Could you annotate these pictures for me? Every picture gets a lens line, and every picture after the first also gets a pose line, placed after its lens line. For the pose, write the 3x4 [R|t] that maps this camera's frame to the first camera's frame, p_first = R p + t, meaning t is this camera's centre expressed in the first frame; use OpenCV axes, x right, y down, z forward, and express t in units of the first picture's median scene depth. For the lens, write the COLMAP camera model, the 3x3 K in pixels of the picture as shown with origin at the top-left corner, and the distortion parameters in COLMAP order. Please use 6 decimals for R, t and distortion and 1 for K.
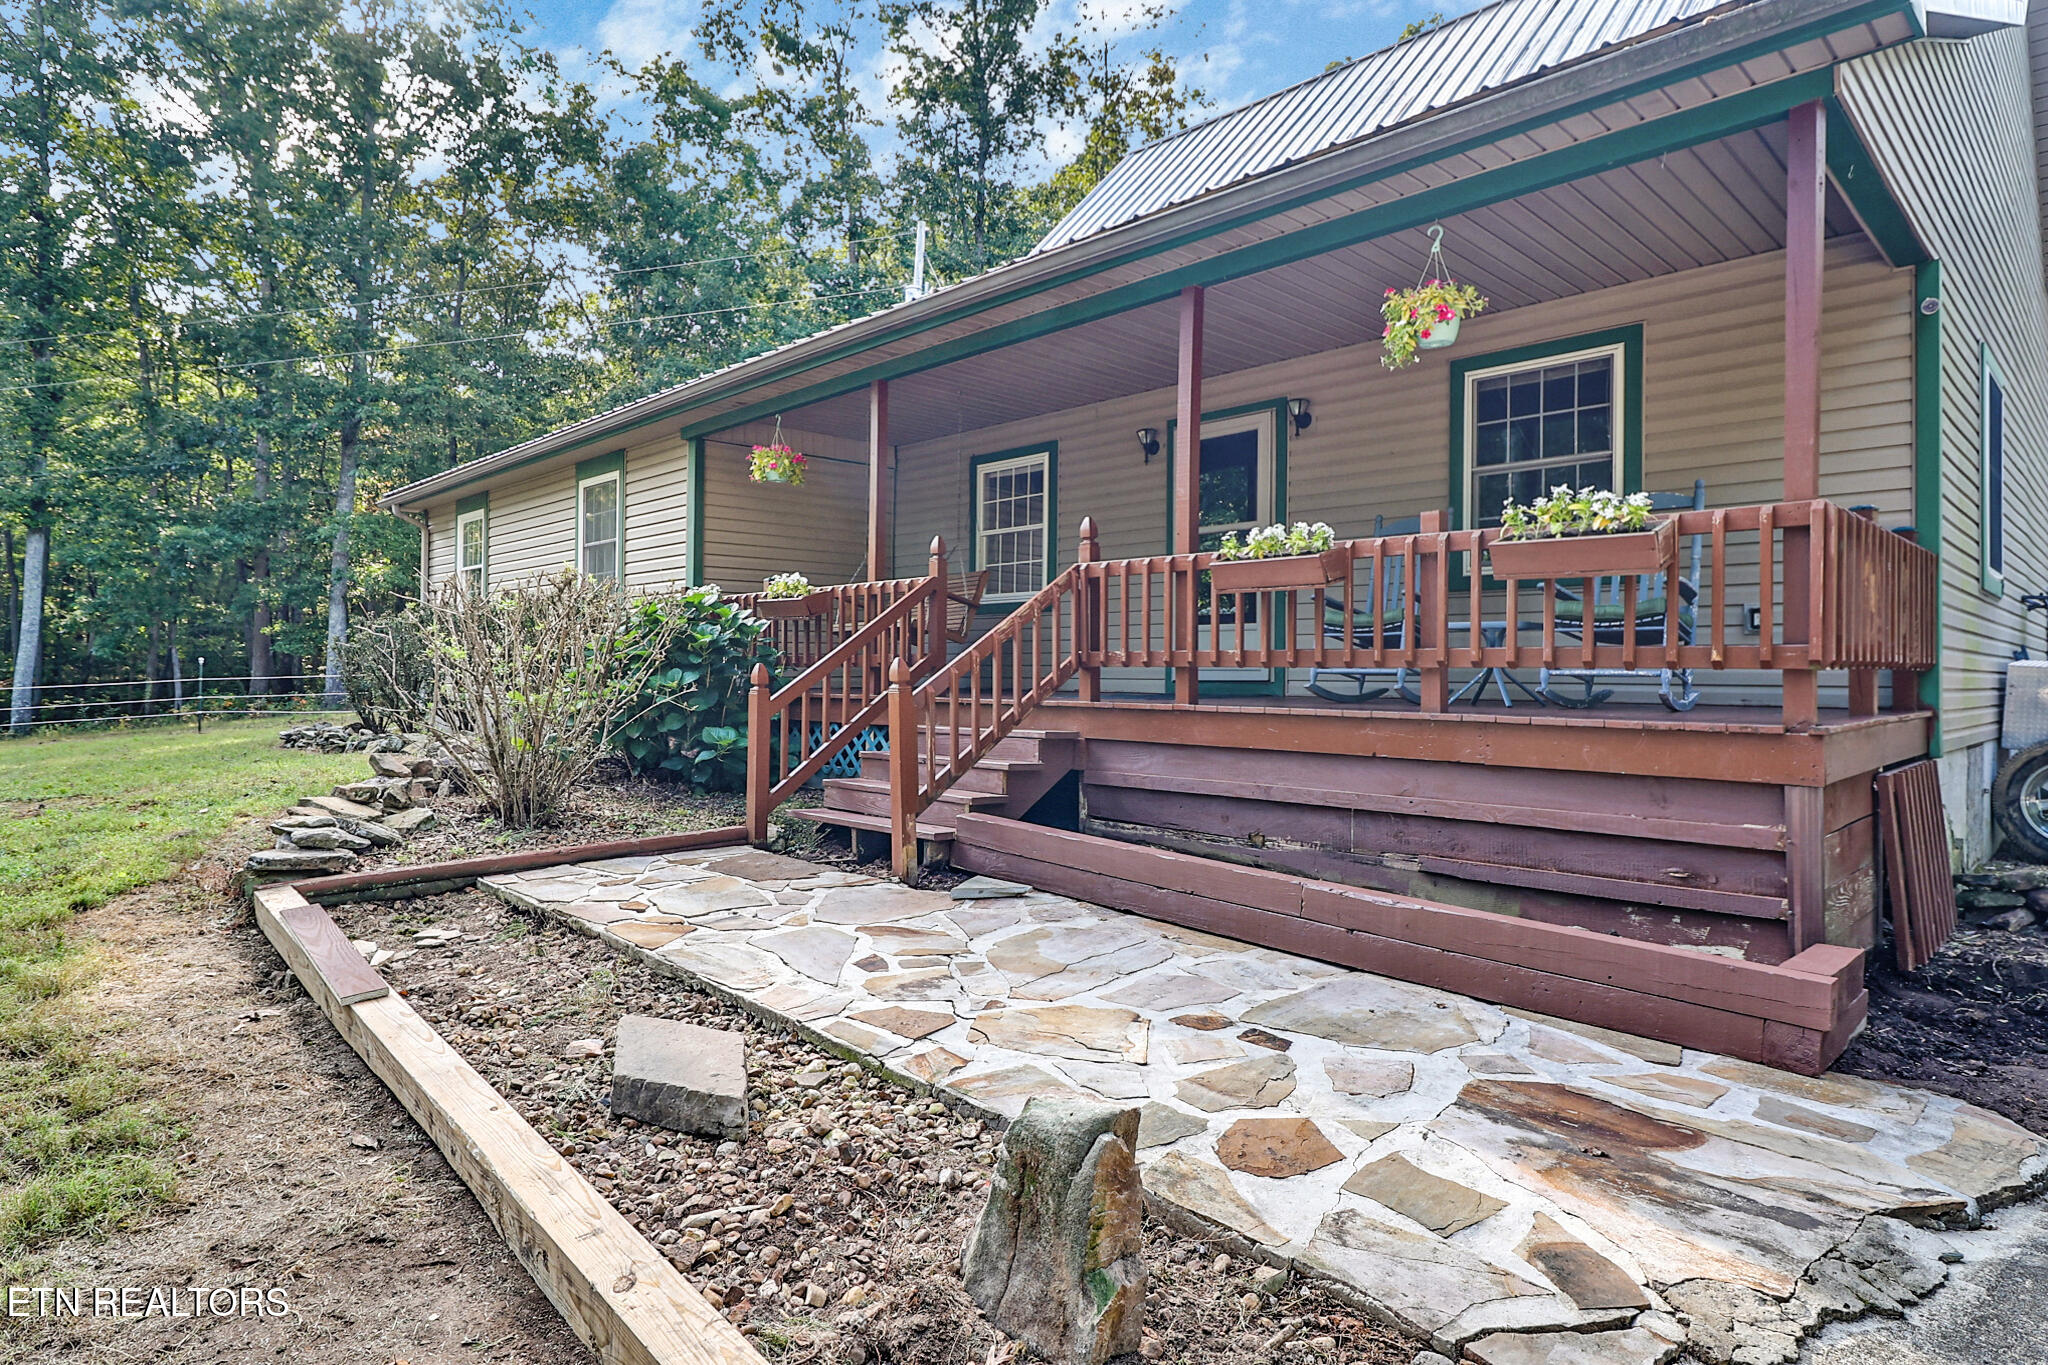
lens RADIAL K [[1123.3, 0, 1024.0], [0, 1123.3, 682.5], [0, 0, 1]] dist [-0.004663, -0.001562]
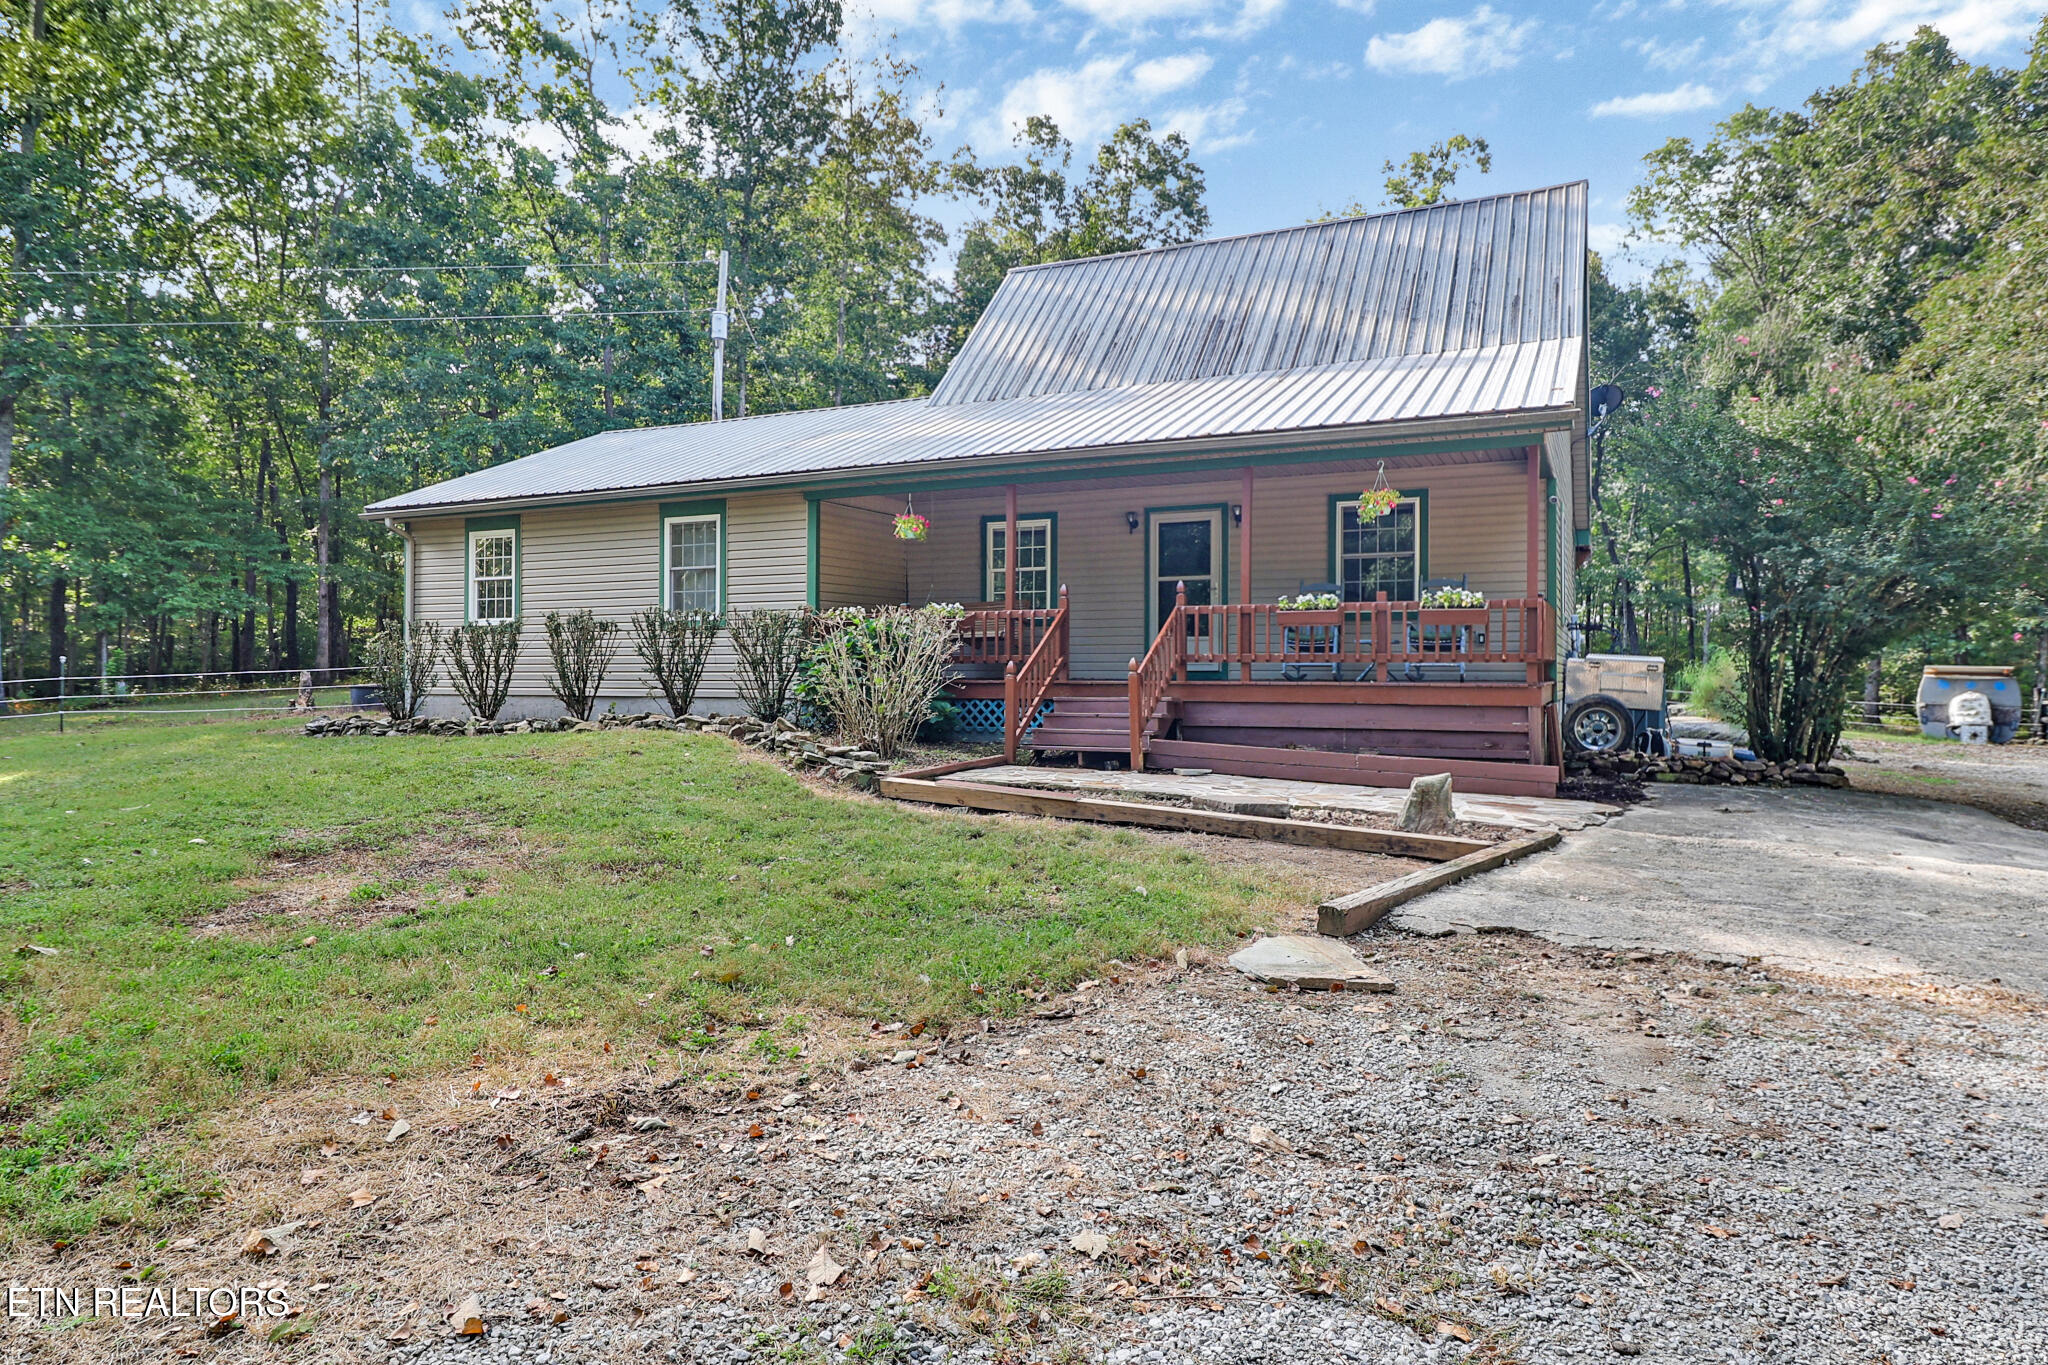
lens RADIAL K [[1309.7, 0, 1024.0], [0, 1309.7, 682.5], [0, 0, 1]] dist [0.005450, 0.001041]
pose [[0.926304, -0.008007, 0.376692, -0.878216], [0.008830, 0.999961, -0.000459, 0.015058], [-0.376673, 0.003752, 0.926339, -0.779819]]
